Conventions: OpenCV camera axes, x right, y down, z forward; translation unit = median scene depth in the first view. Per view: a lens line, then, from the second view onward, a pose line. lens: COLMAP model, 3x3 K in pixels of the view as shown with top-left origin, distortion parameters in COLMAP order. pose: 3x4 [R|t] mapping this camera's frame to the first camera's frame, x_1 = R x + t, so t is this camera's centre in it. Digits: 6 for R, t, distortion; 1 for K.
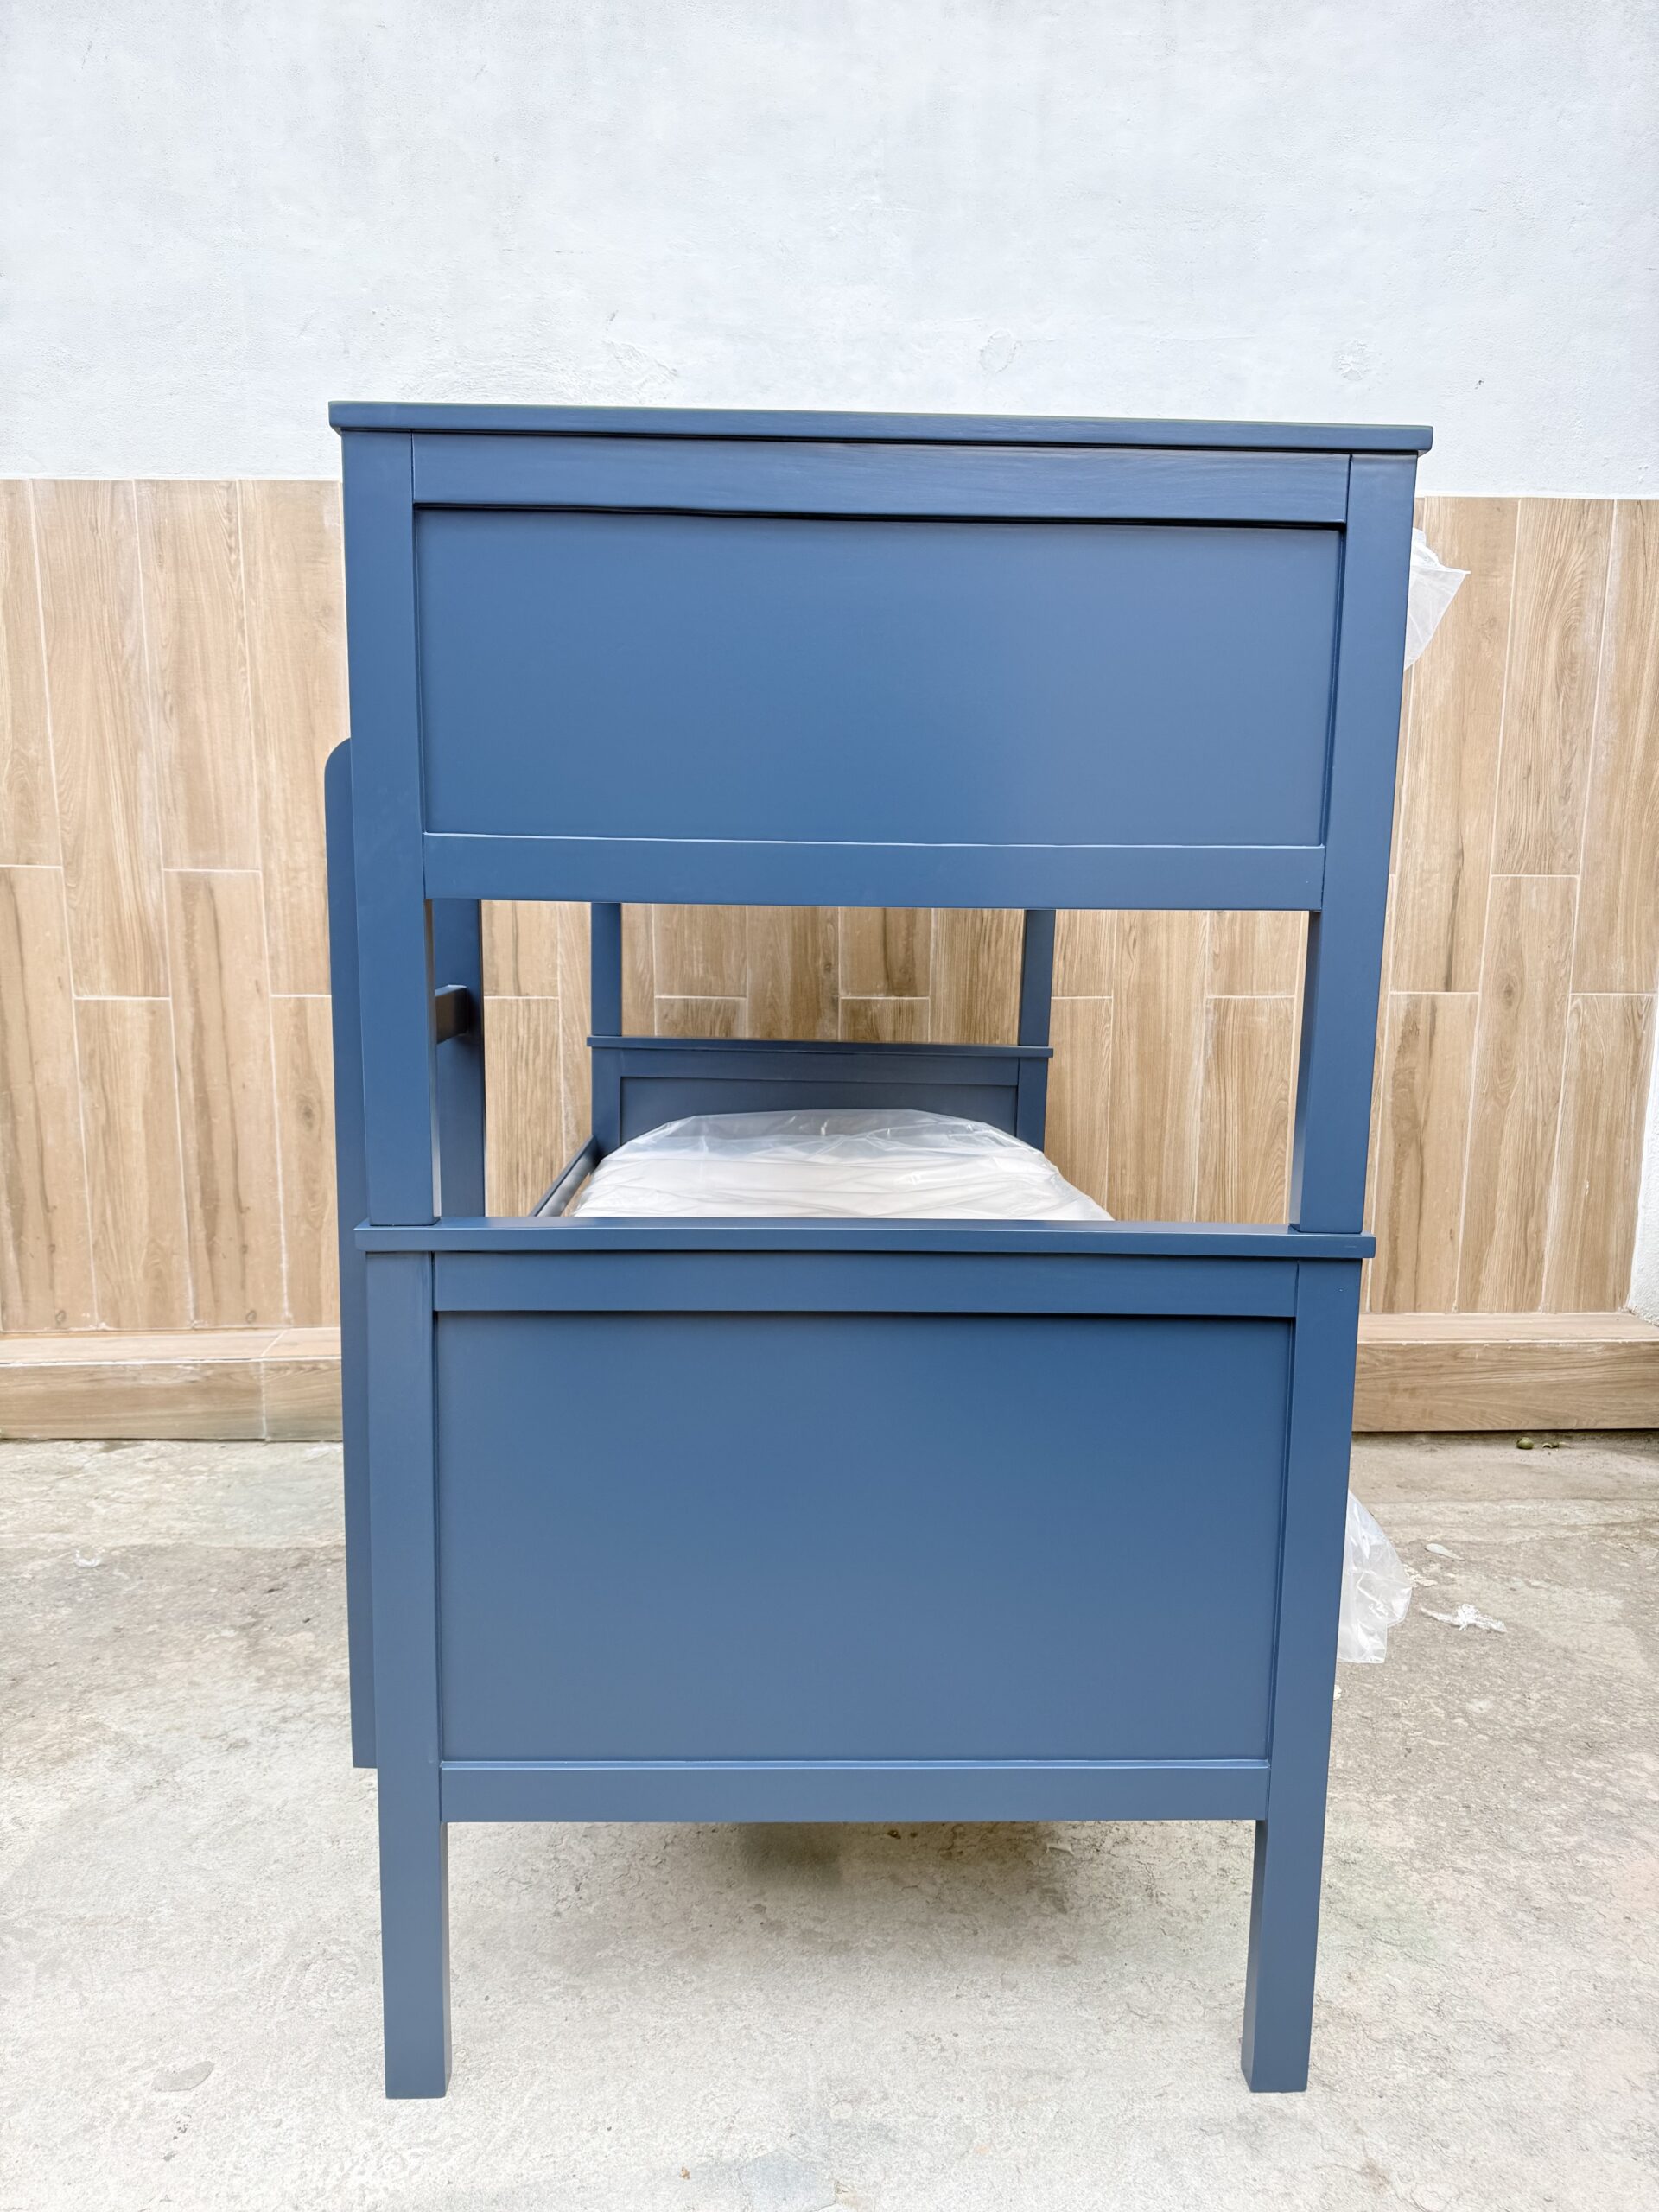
lens RADIAL K [[1554.4, 0, 840.4], [0, 1554.4, 1105.9], [0, 0, 1]] dist [0.003563, -0.011262]
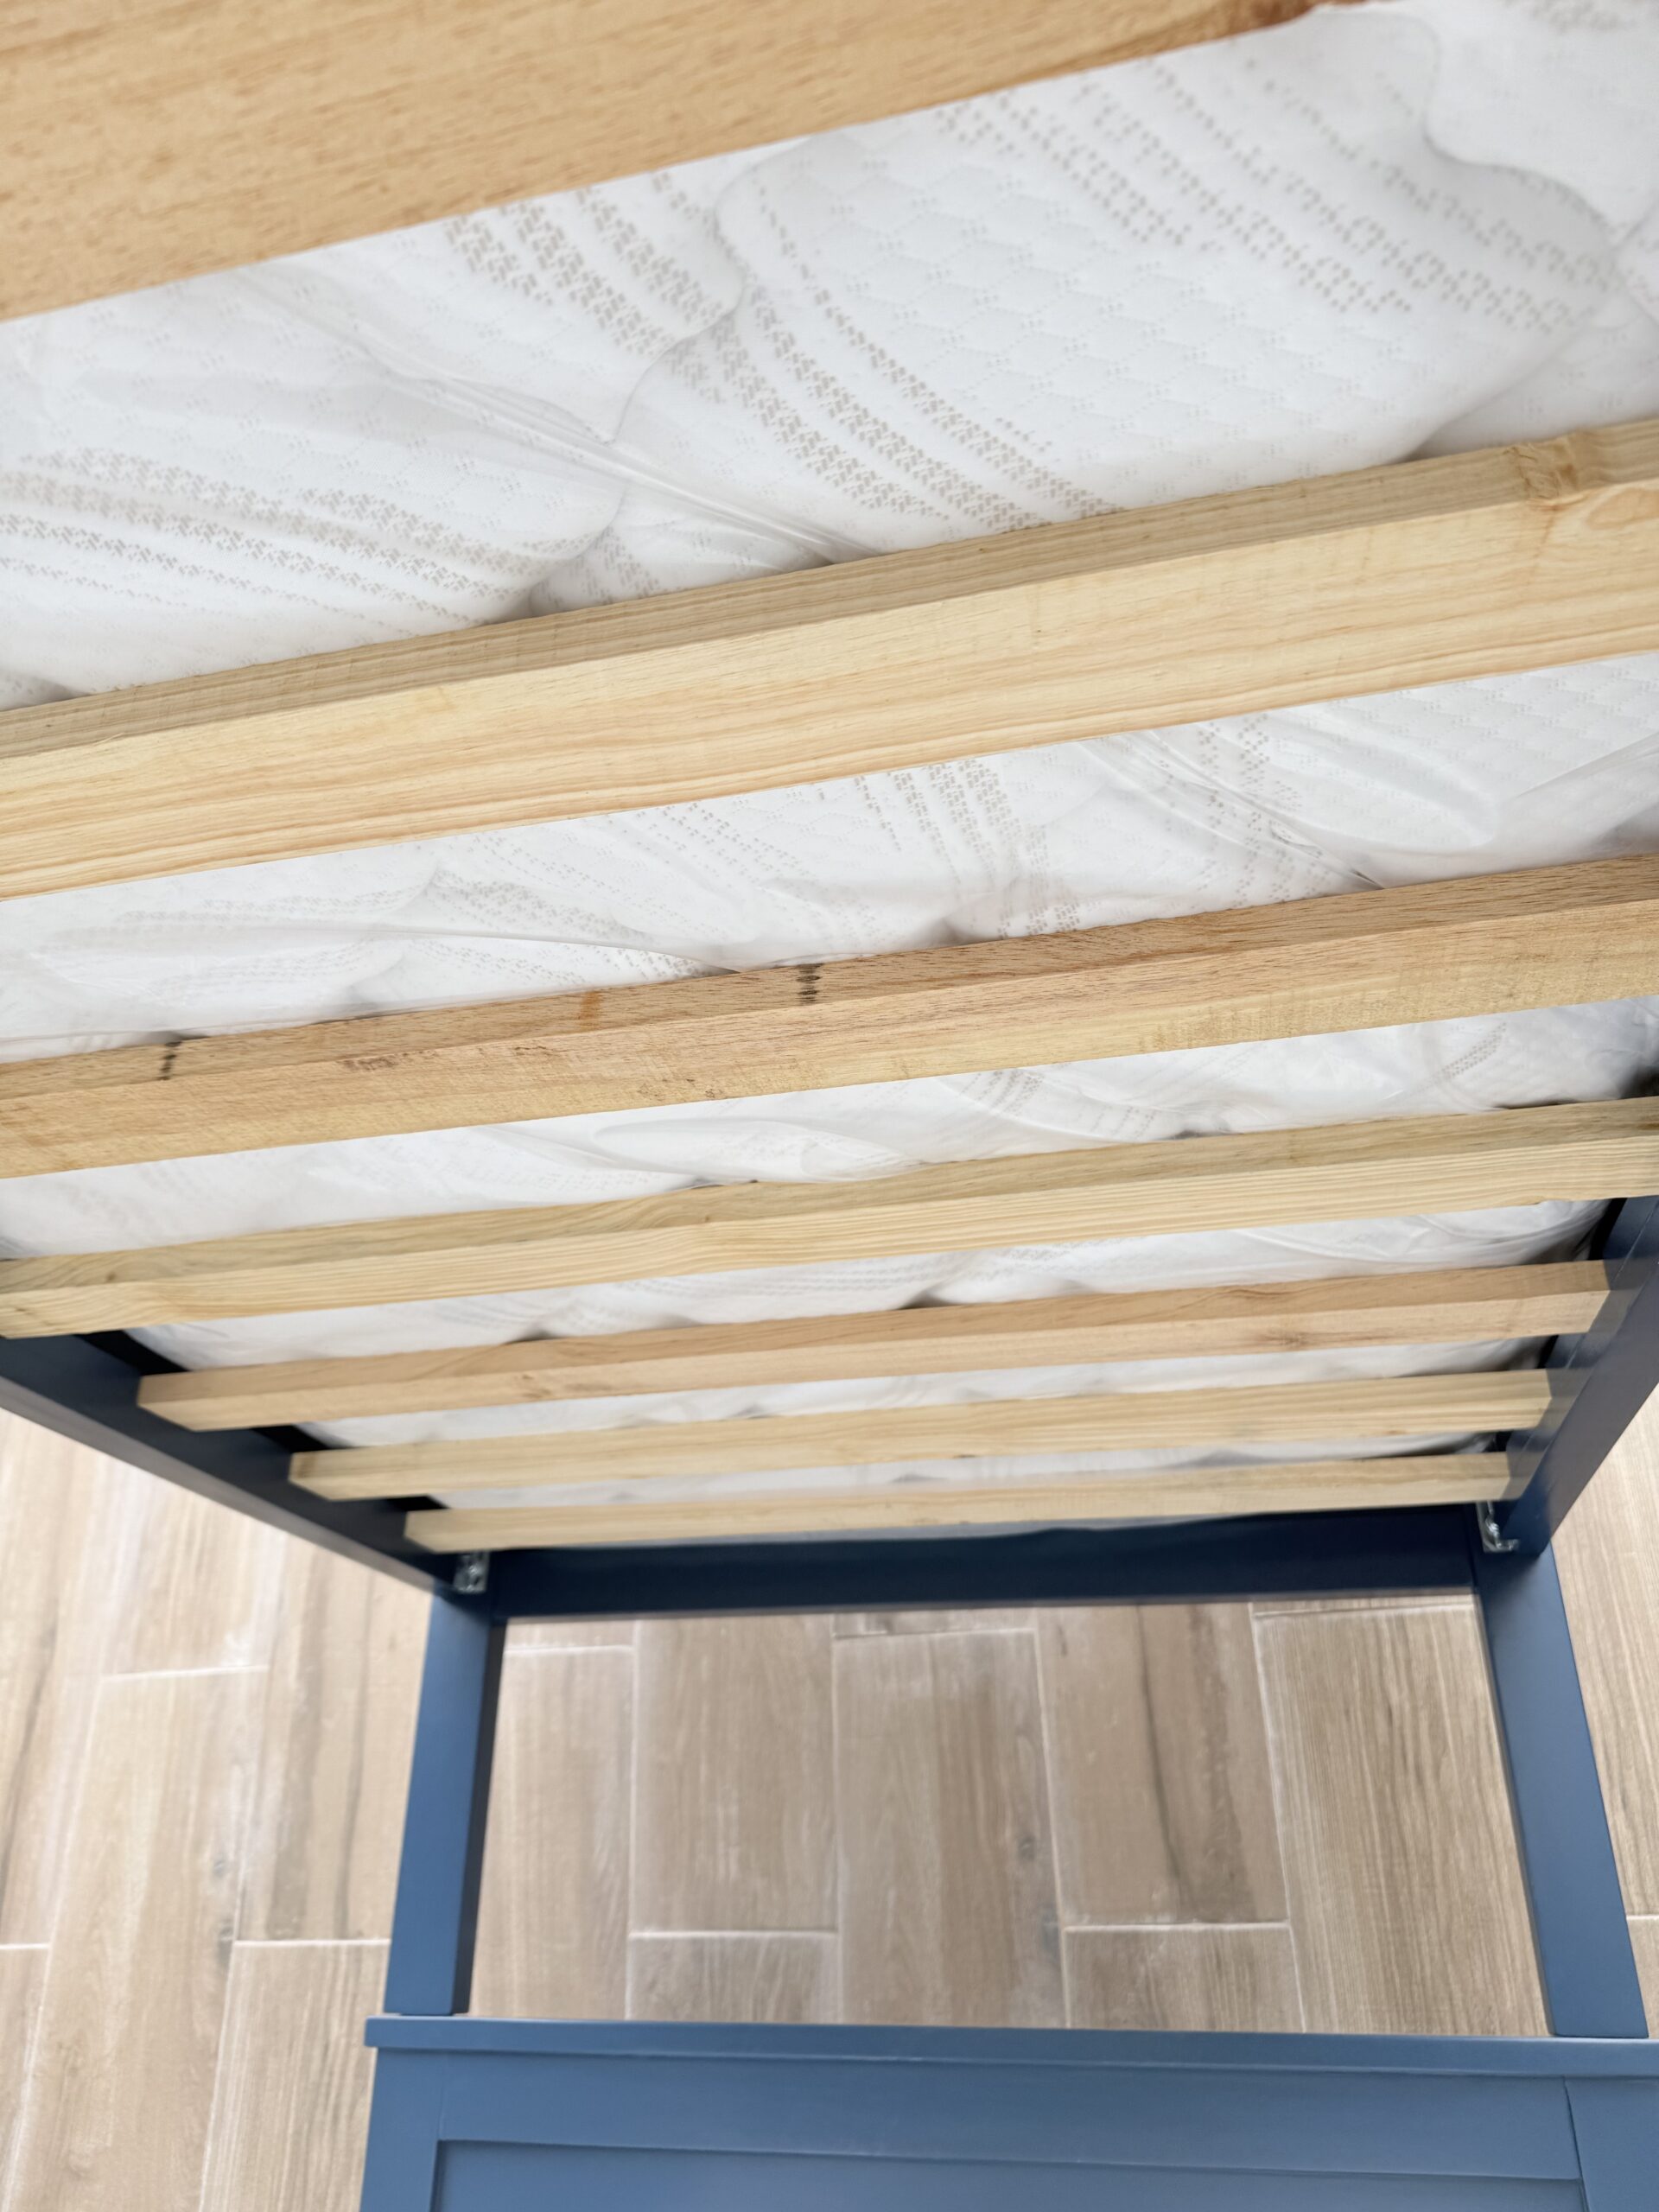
lens RADIAL K [[1554.4, 0, 842.0], [0, 1554.4, 1150.3], [0, 0, 1]] dist [0.003563, -0.011262]
pose [[0.968005, -0.132825, -0.212894, 0.058618], [-0.016125, 0.813738, -0.581008, 0.002746], [0.250412, 0.565851, 0.785561, 0.549196]]
